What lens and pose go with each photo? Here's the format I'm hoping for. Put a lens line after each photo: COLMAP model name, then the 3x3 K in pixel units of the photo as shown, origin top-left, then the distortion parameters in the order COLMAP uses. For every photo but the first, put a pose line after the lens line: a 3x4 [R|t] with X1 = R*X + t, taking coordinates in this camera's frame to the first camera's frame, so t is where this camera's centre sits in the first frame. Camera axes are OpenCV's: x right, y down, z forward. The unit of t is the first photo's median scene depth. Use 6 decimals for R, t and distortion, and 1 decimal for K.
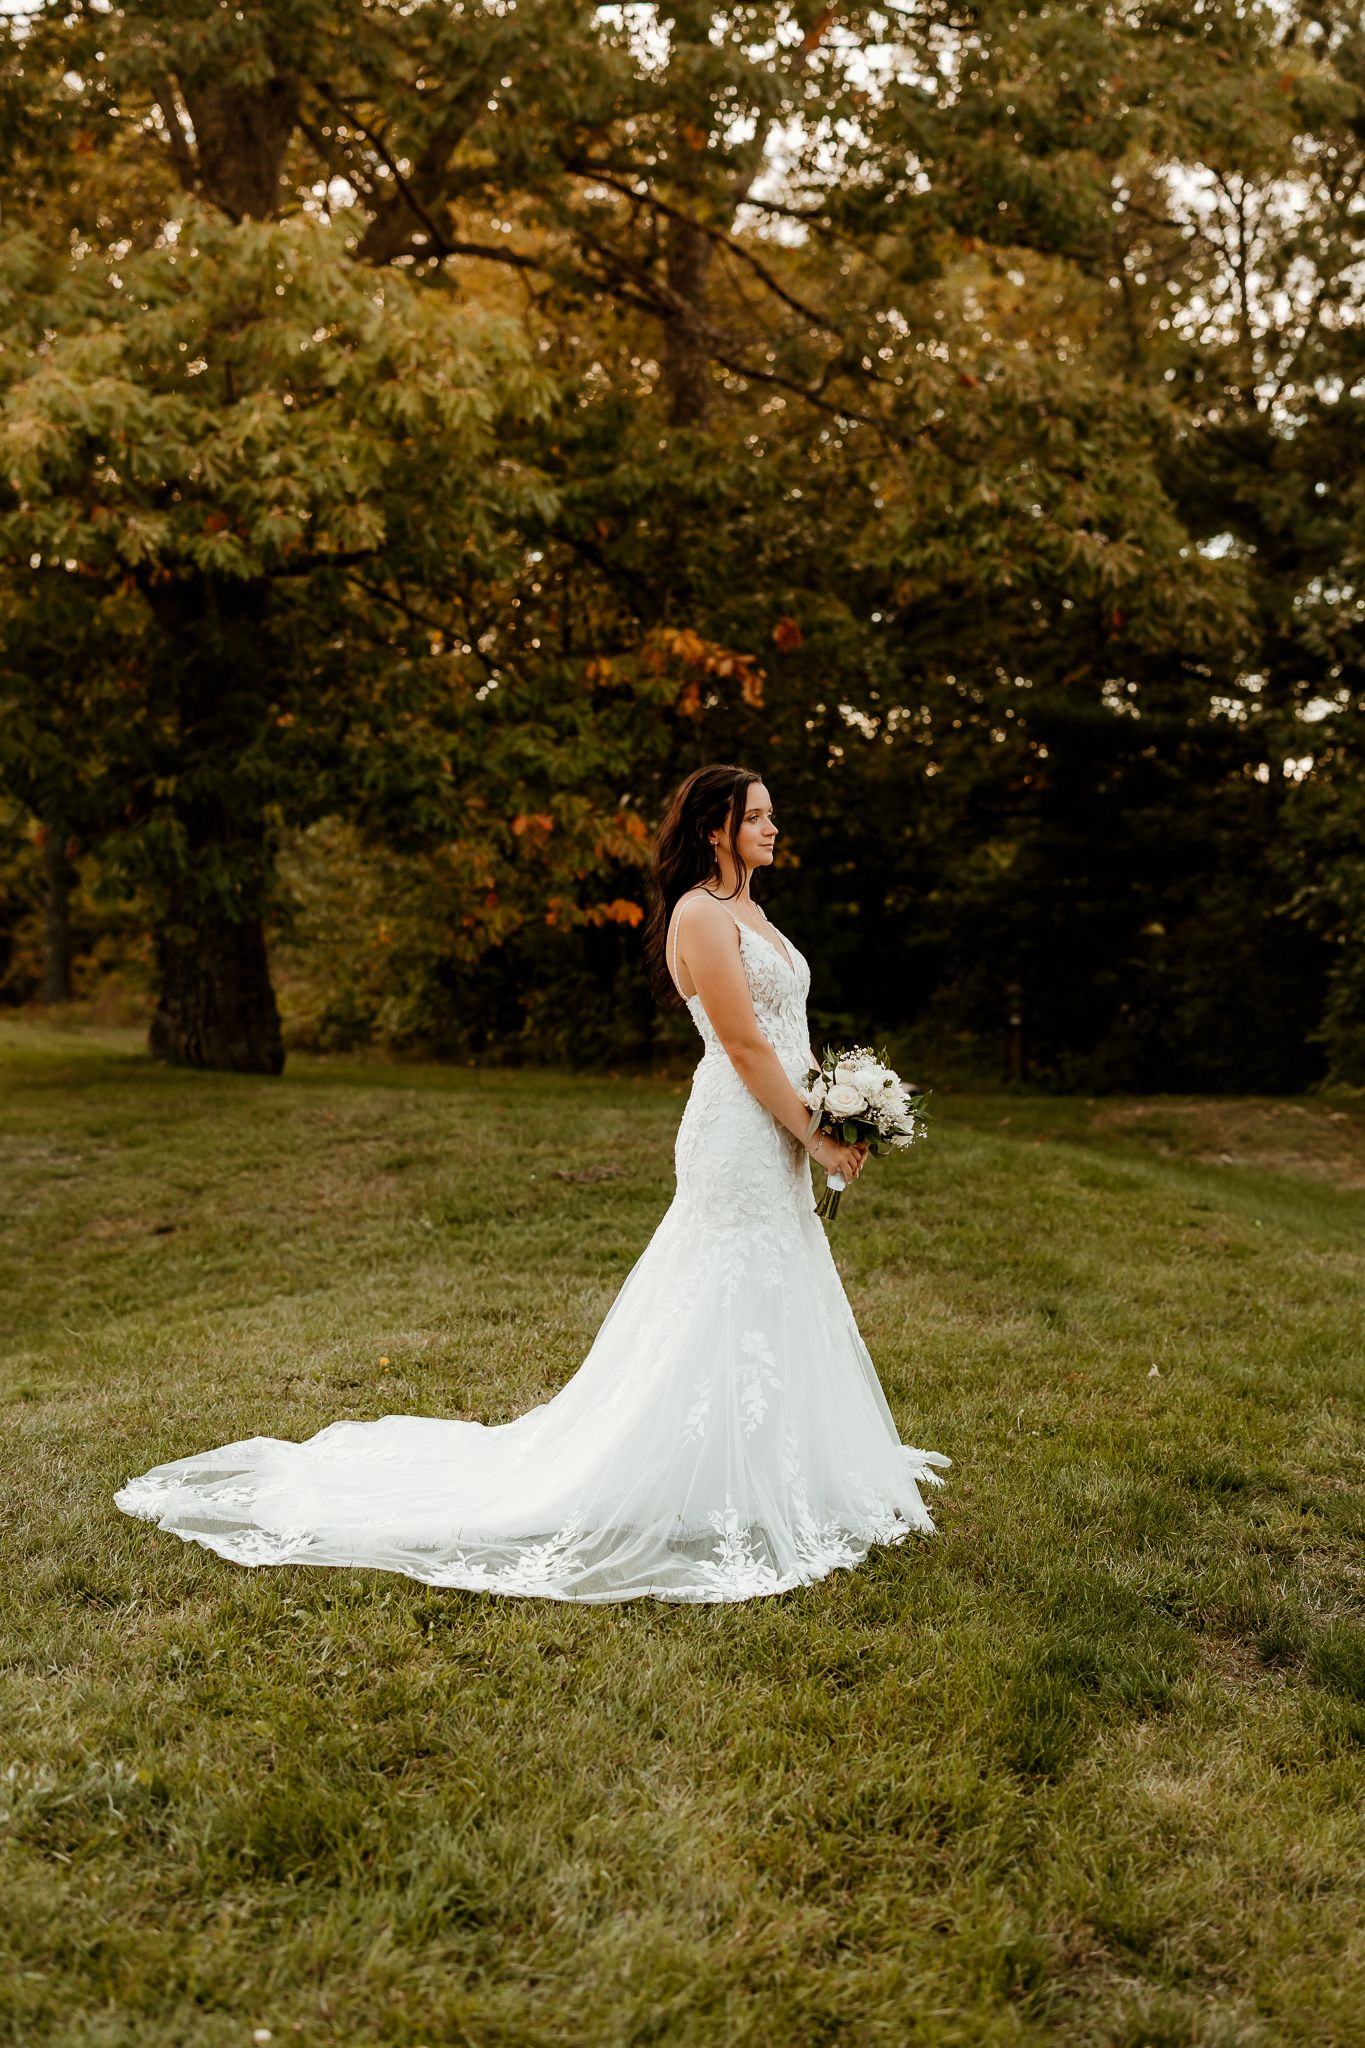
lens RADIAL K [[2889.7, 0, 682.5], [0, 2889.7, 1024.0], [0, 0, 1]] dist [0.041368, -0.342163]
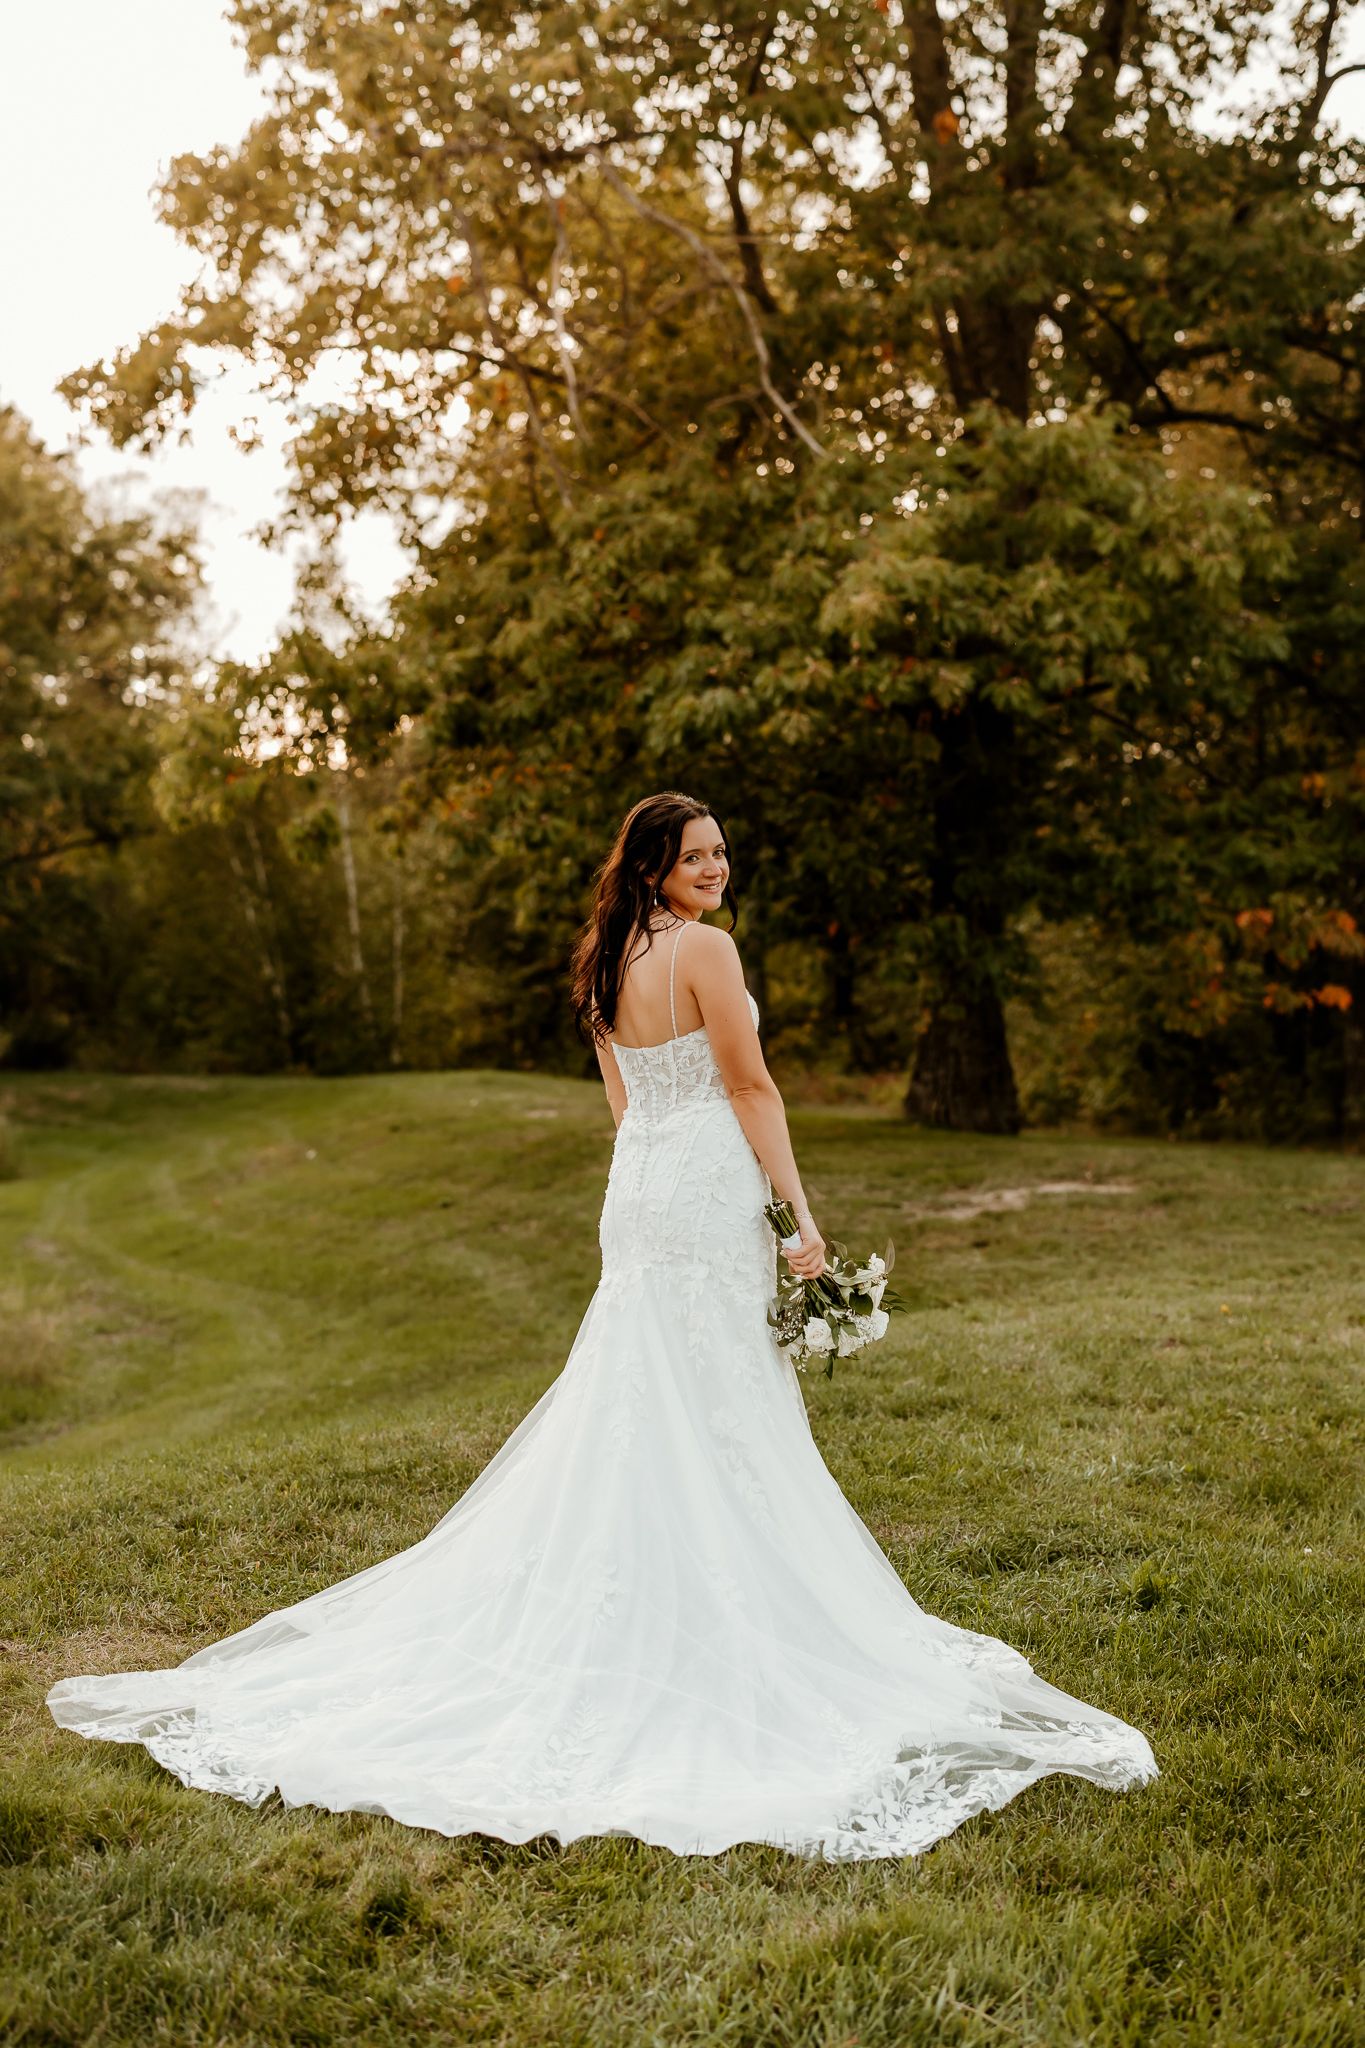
lens RADIAL K [[2889.7, 0, 682.5], [0, 2889.7, 1024.0], [0, 0, 1]] dist [0.041368, -0.342163]
pose [[0.975731, 0.009880, -0.218749, -0.026902], [-0.017135, 0.999363, -0.031297, 0.014384], [0.218300, 0.034286, 0.975279, -0.200023]]
